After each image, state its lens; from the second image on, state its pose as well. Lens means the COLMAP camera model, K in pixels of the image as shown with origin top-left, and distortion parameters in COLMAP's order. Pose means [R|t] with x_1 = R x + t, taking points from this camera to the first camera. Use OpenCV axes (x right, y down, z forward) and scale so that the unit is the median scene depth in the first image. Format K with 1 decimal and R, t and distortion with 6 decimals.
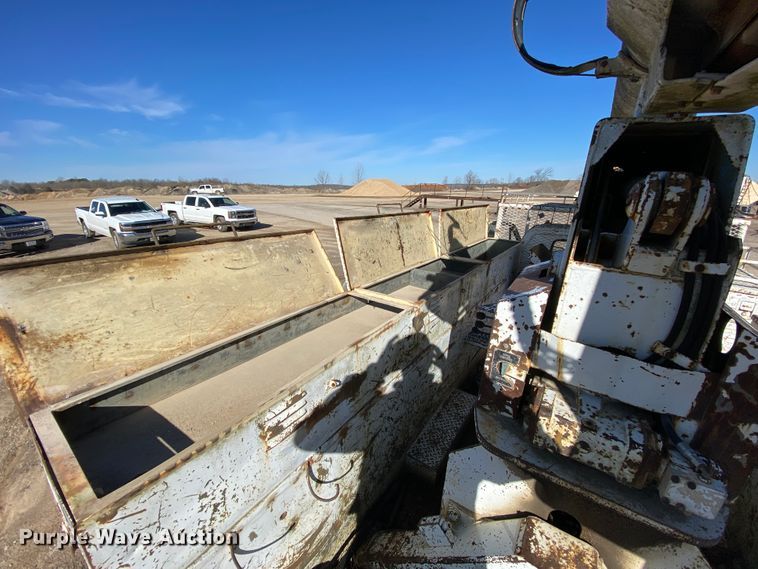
lens RADIAL K [[307.5, 0, 379.0], [0, 307.5, 284.5], [0, 0, 1]] dist [0.011311, -0.015516]
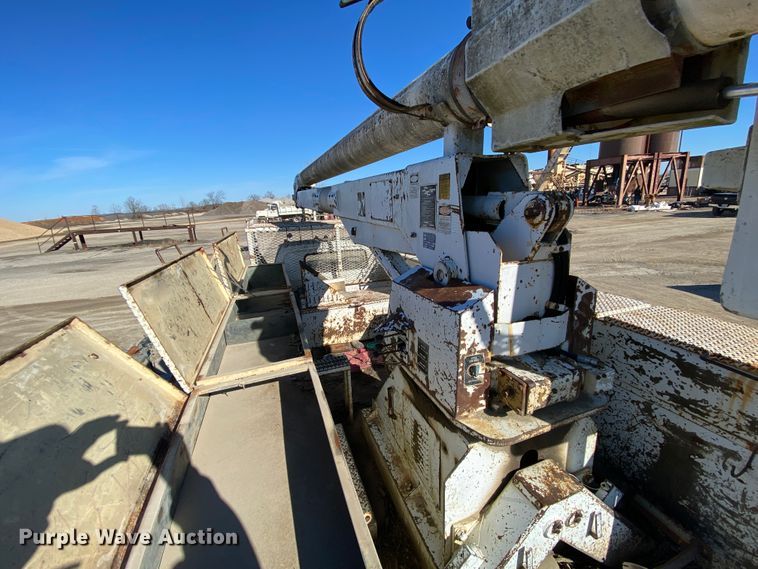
lens RADIAL K [[307.5, 0, 379.0], [0, 307.5, 284.5], [0, 0, 1]] dist [0.011311, -0.015516]
pose [[0.584478, -0.254770, 0.770375, -0.579676], [0.306171, 0.948491, 0.081385, -0.217780], [-0.751429, 0.188299, 0.632375, 0.524286]]
